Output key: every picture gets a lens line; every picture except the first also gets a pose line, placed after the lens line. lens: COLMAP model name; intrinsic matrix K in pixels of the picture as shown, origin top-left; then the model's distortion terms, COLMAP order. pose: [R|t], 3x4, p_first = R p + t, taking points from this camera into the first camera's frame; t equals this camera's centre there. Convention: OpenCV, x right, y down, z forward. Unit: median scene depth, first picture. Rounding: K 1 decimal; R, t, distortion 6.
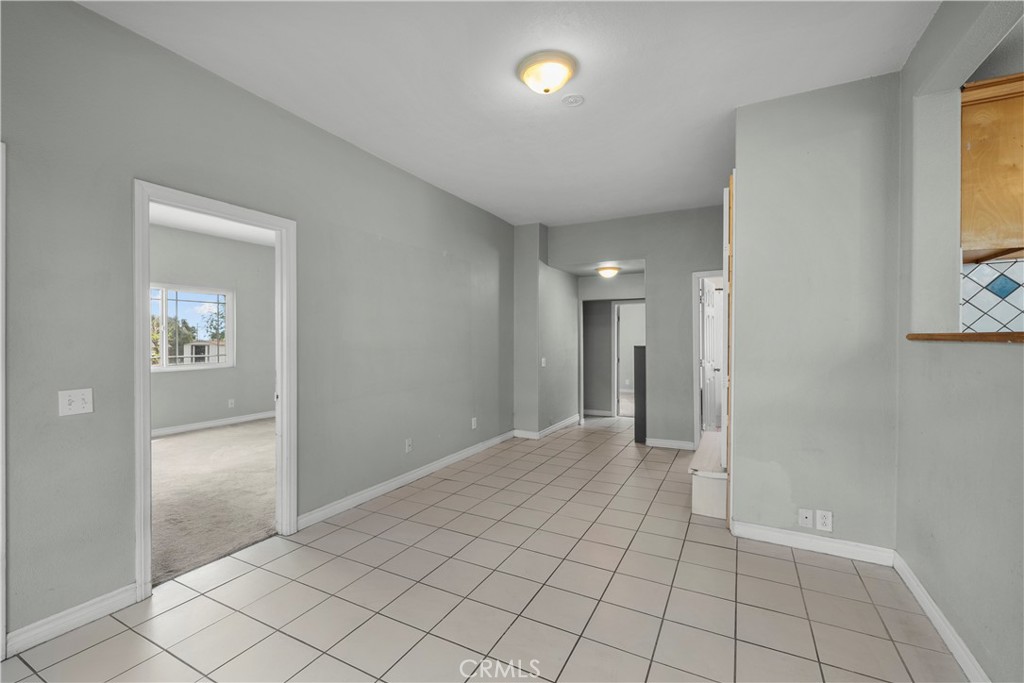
lens RADIAL K [[436.5, 0, 512.0], [0, 436.5, 341.5], [0, 0, 1]] dist [-0.000006, -0.000083]
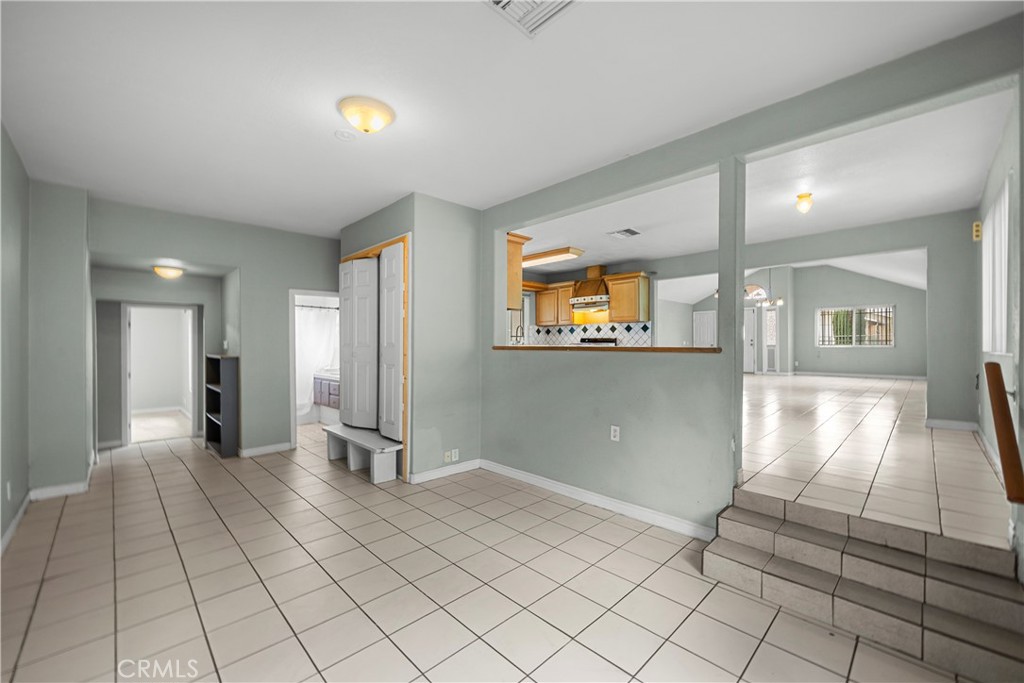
lens RADIAL K [[408.4, 0, 495.8], [0, 408.4, 348.0], [0, 0, 1]] dist [-0.008228, -0.000029]
pose [[0.326073, -0.008625, 0.945305, -0.728719], [0.009107, 0.999941, 0.005982, -0.018225], [-0.945301, 0.006658, 0.326132, 0.313596]]
